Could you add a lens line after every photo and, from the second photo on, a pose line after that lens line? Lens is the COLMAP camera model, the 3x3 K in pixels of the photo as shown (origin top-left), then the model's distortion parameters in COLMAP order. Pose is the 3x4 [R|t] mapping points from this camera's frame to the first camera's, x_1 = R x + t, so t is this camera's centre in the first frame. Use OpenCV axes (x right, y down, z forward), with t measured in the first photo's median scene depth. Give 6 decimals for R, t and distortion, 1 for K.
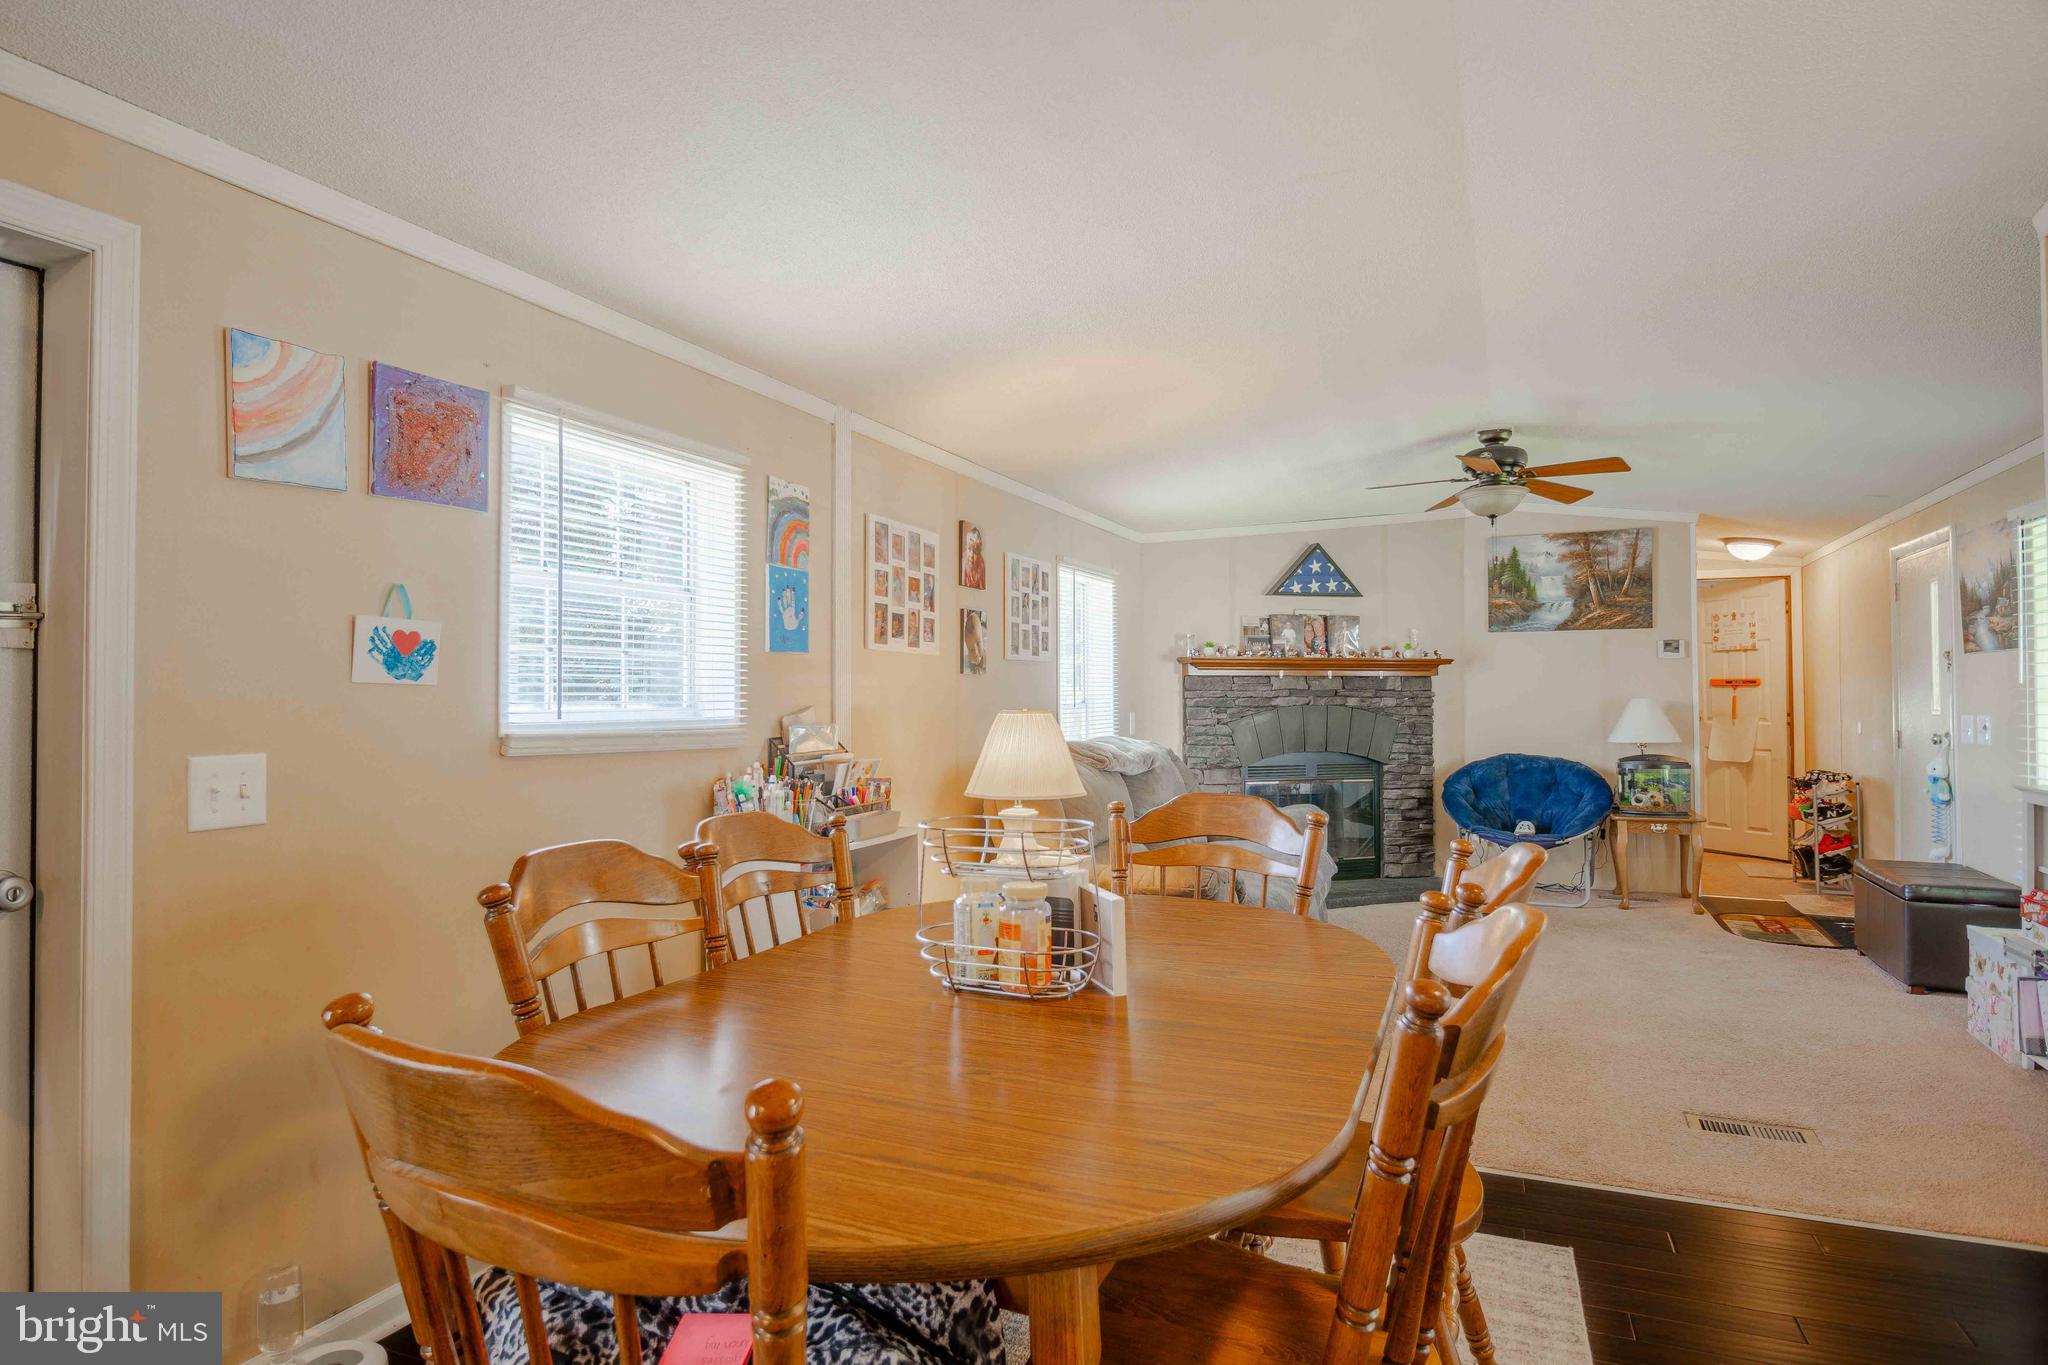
lens RADIAL K [[1094.2, 0, 1024.0], [0, 1094.2, 682.5], [0, 0, 1]] dist [0.017556, -0.011632]
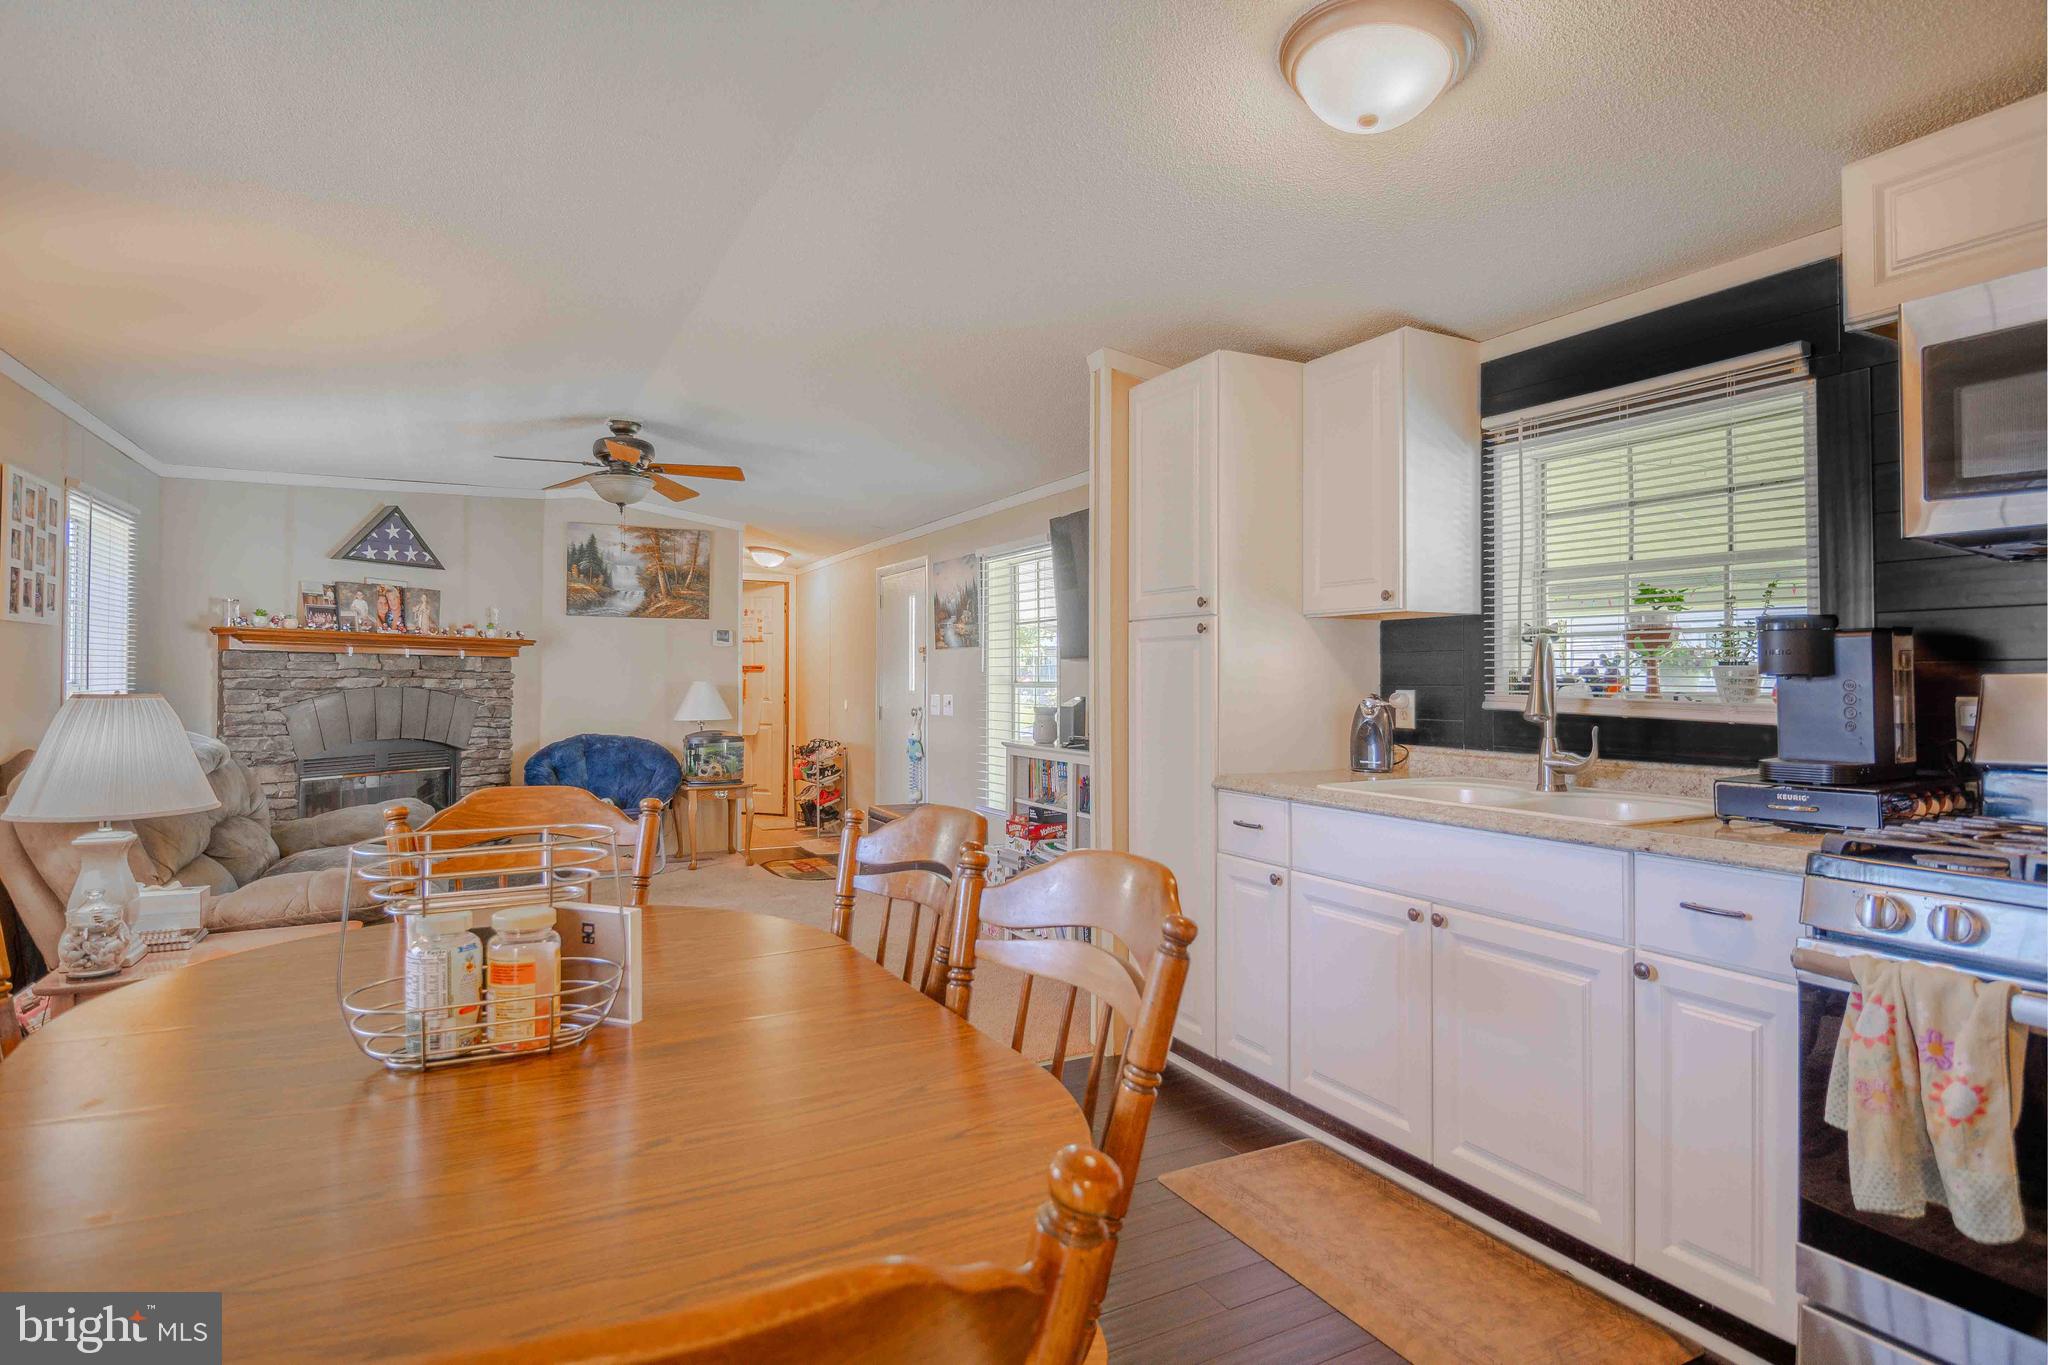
lens RADIAL K [[1076.6, 0, 1008.7], [0, 1076.6, 658.8], [0, 0, 1]] dist [-0.012473, 0.000553]
pose [[0.626723, 0.020726, 0.778967, -0.099369], [-0.015882, 0.999778, -0.013823, 0.001850], [-0.779080, -0.003708, 0.626913, 0.062123]]
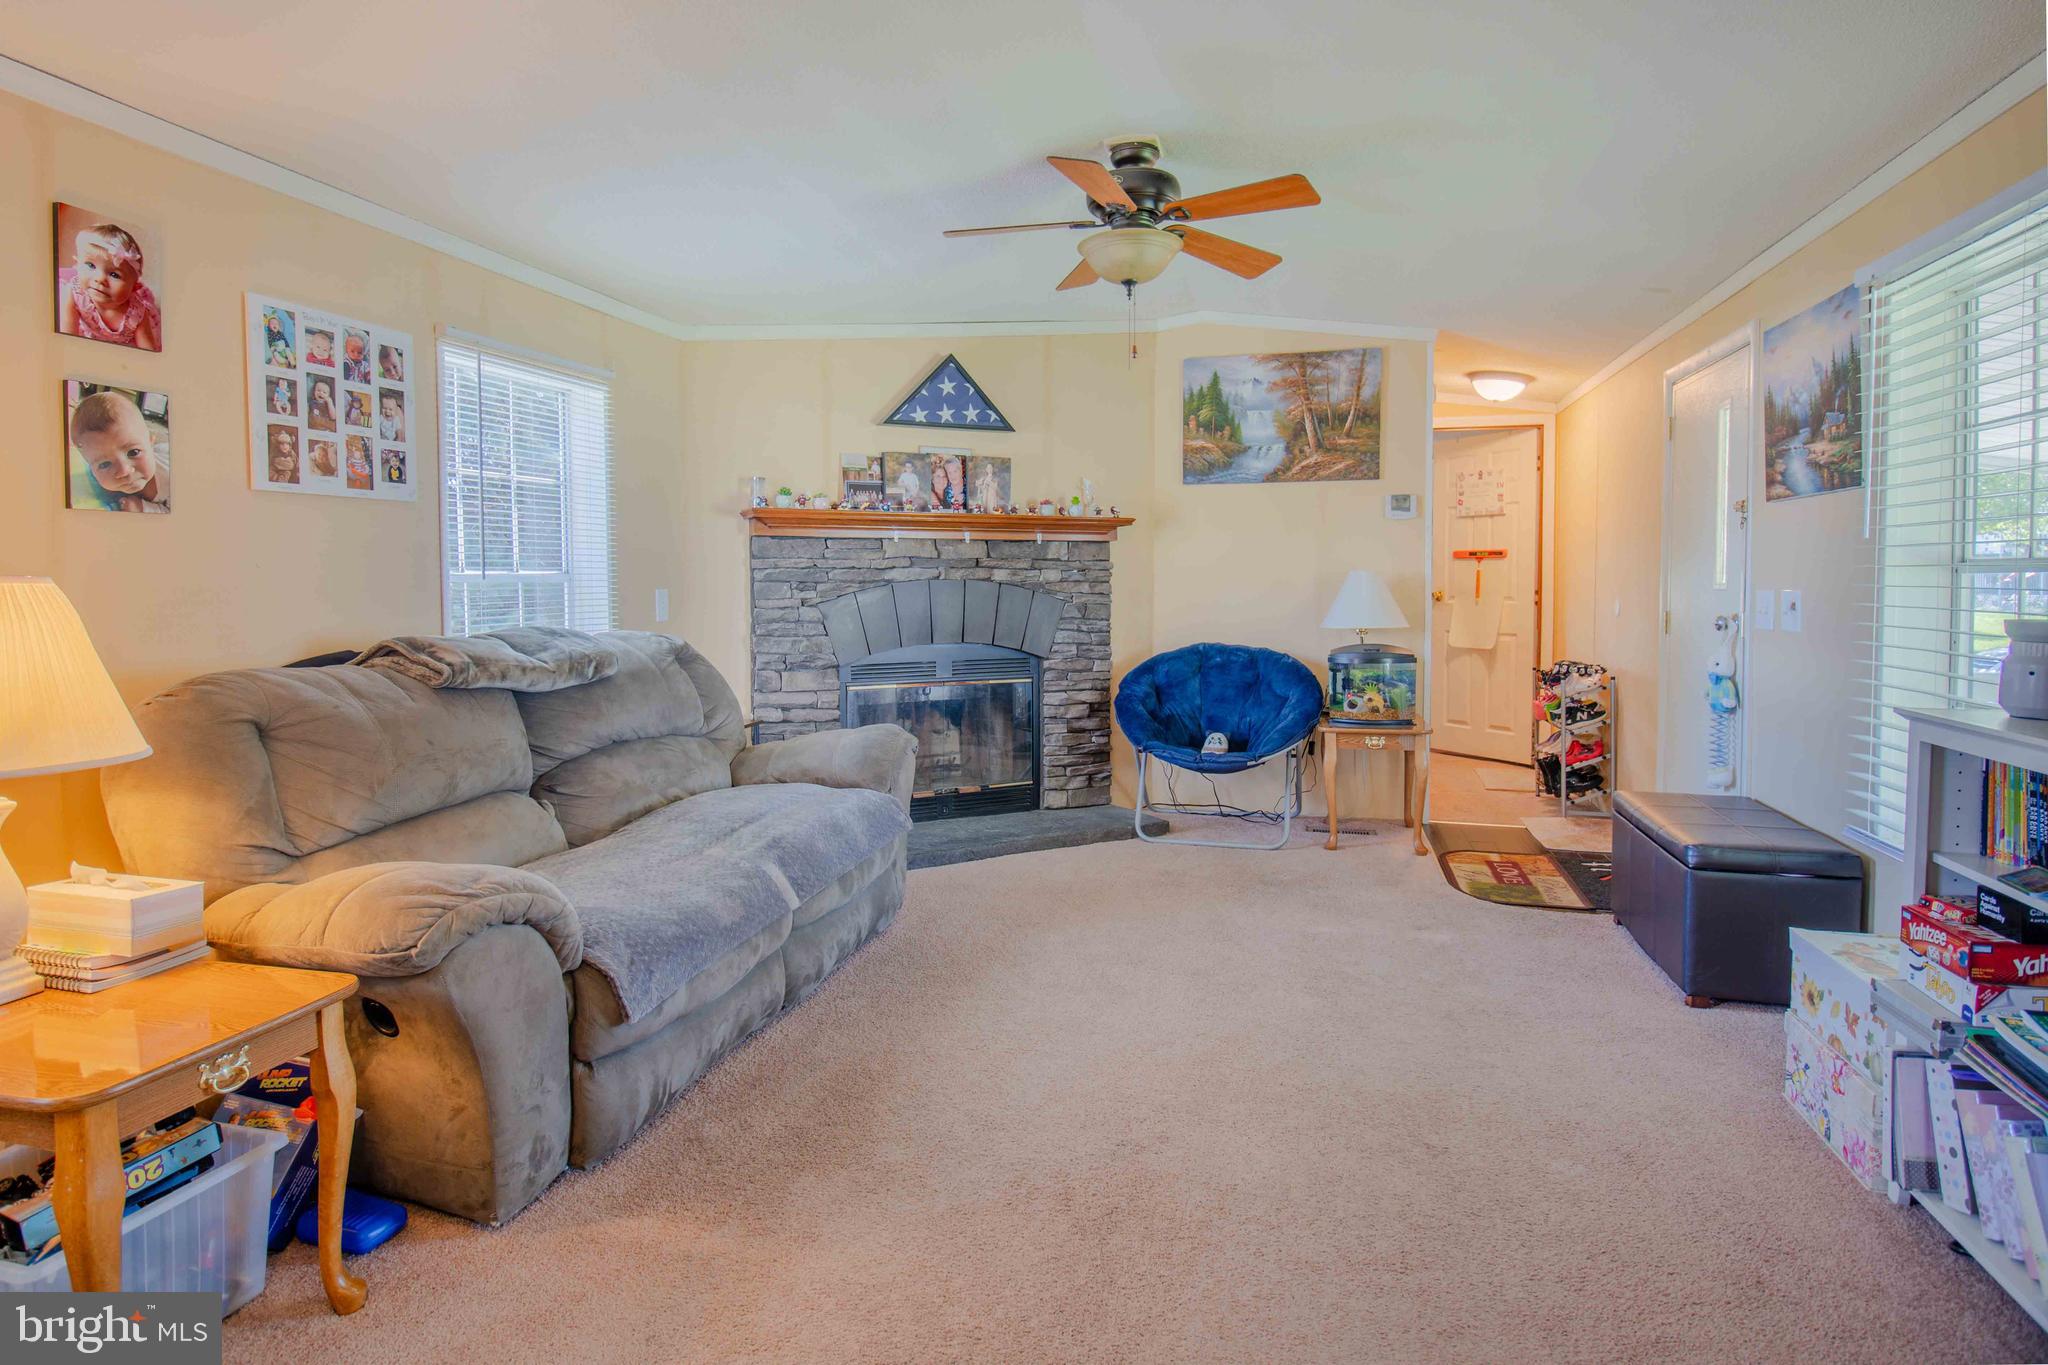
lens RADIAL K [[1108.5, 0, 1005.5], [0, 1108.5, 623.2], [0, 0, 1]] dist [0.008414, -0.001605]
pose [[0.987103, -0.005762, 0.159982, 0.189377], [-0.002732, 0.998600, 0.052822, 0.010873], [-0.160062, -0.052578, 0.985706, 0.271707]]
